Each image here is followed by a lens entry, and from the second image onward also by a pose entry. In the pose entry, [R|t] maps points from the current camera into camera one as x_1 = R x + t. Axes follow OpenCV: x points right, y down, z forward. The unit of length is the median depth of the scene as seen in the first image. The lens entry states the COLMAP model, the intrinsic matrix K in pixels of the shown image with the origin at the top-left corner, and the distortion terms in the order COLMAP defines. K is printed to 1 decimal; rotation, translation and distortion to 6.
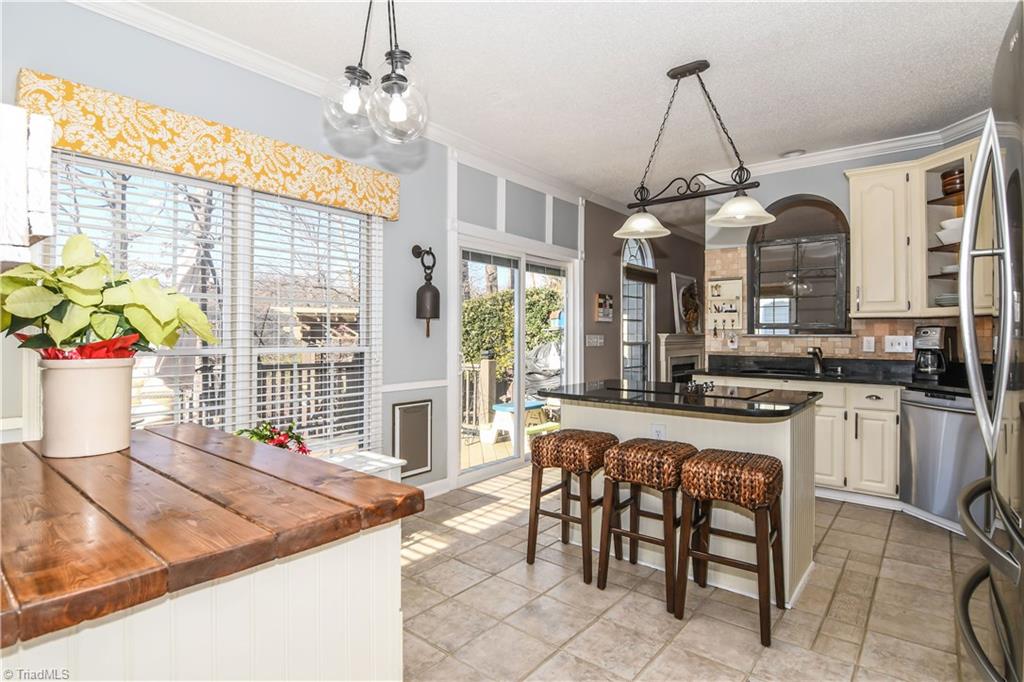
lens RADIAL K [[523.3, 0, 513.2], [0, 523.3, 340.6], [0, 0, 1]] dist [-0.006586, -0.006332]
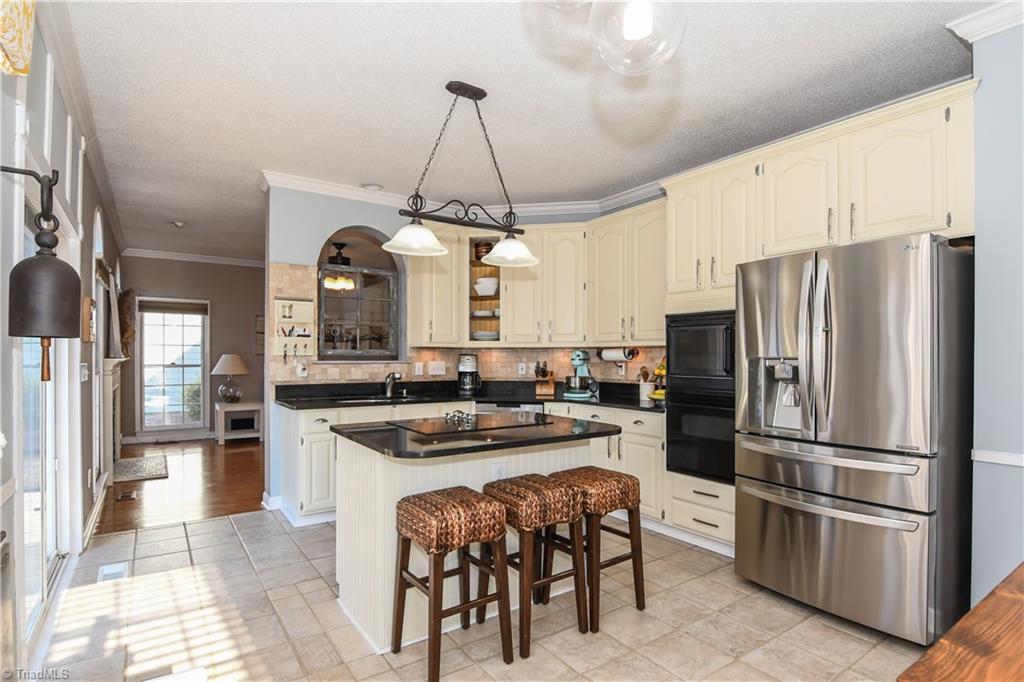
lens RADIAL K [[523.3, 0, 511.0], [0, 523.3, 361.7], [0, 0, 1]] dist [-0.006586, -0.006332]
pose [[0.279527, -0.012649, 0.960055, -0.412390], [0.006885, 0.999914, 0.011170, -0.021766], [-0.960113, 0.003487, 0.279590, 0.469212]]
